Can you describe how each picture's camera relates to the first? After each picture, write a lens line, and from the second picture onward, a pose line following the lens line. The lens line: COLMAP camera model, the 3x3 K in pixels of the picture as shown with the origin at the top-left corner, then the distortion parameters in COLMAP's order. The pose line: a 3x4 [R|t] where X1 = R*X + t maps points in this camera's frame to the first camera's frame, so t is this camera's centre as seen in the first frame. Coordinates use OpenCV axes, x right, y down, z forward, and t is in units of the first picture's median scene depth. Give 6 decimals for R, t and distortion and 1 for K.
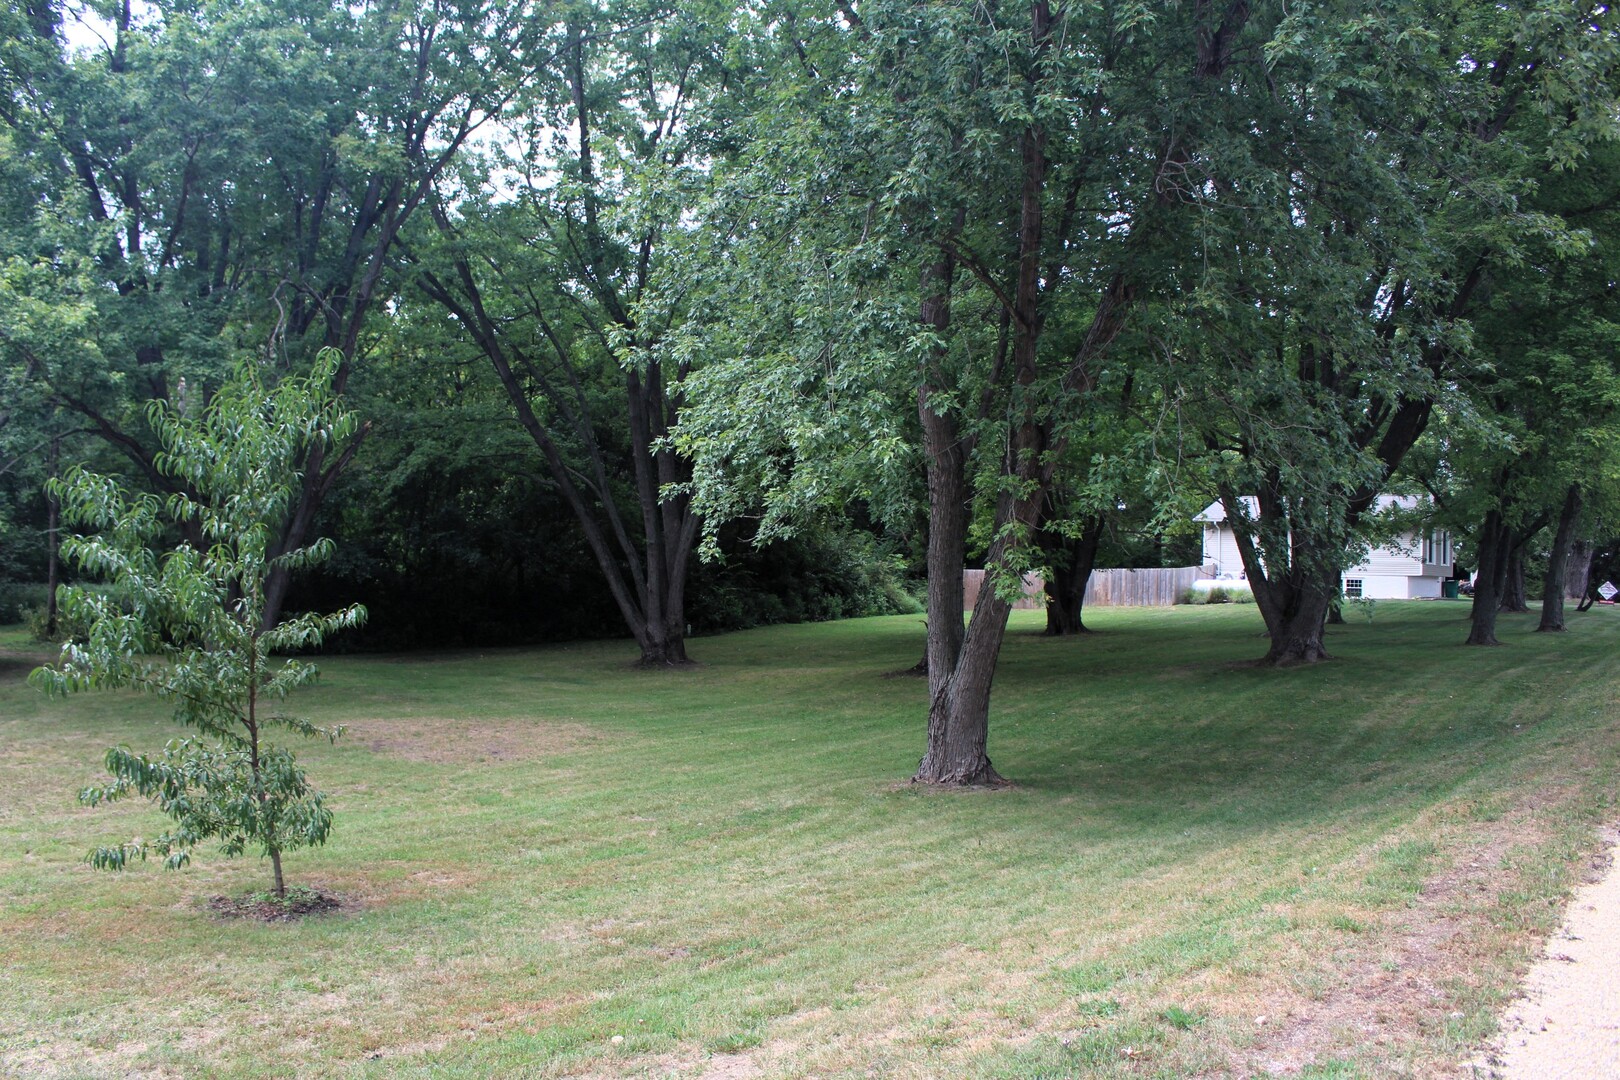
lens RADIAL K [[1336.3, 0, 804.9], [0, 1336.3, 547.9], [0, 0, 1]] dist [-0.136769, 0.098026]
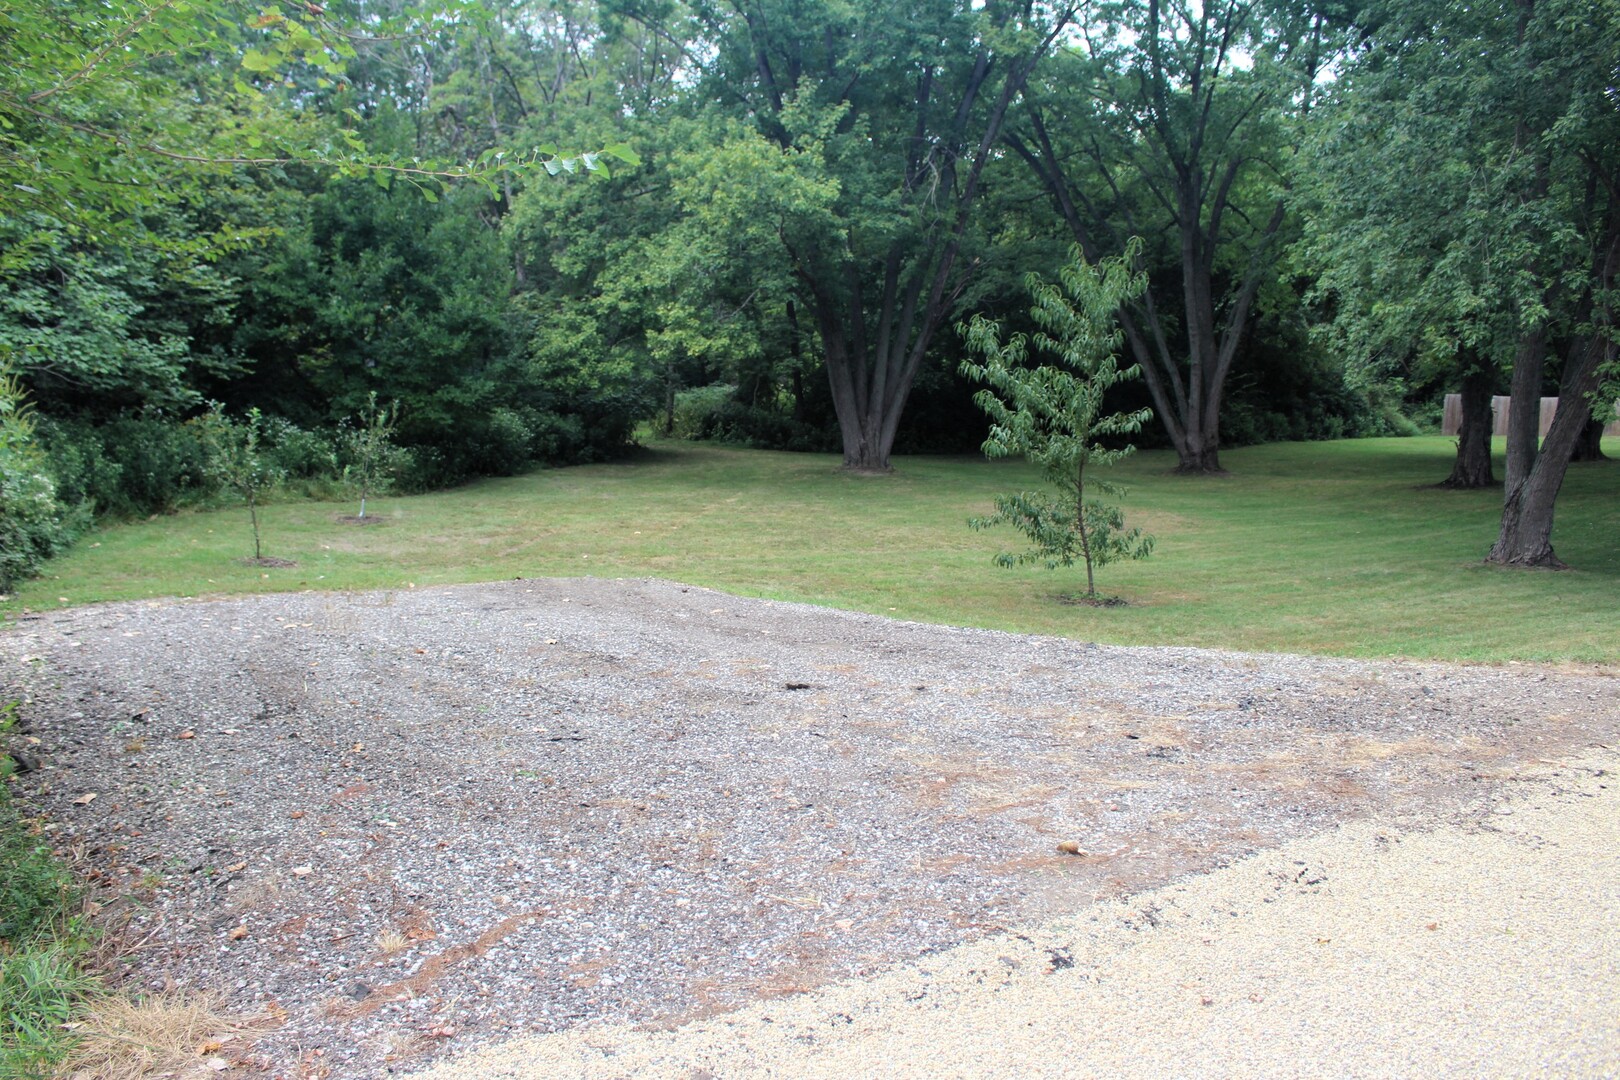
lens RADIAL K [[1336.3, 0, 799.4], [0, 1336.3, 567.5], [0, 0, 1]] dist [-0.136769, 0.098026]
pose [[0.945662, 0.059804, -0.319604, -0.147491], [-0.010089, 0.987863, 0.154998, -0.005913], [0.324995, -0.143351, 0.934788, -0.393015]]
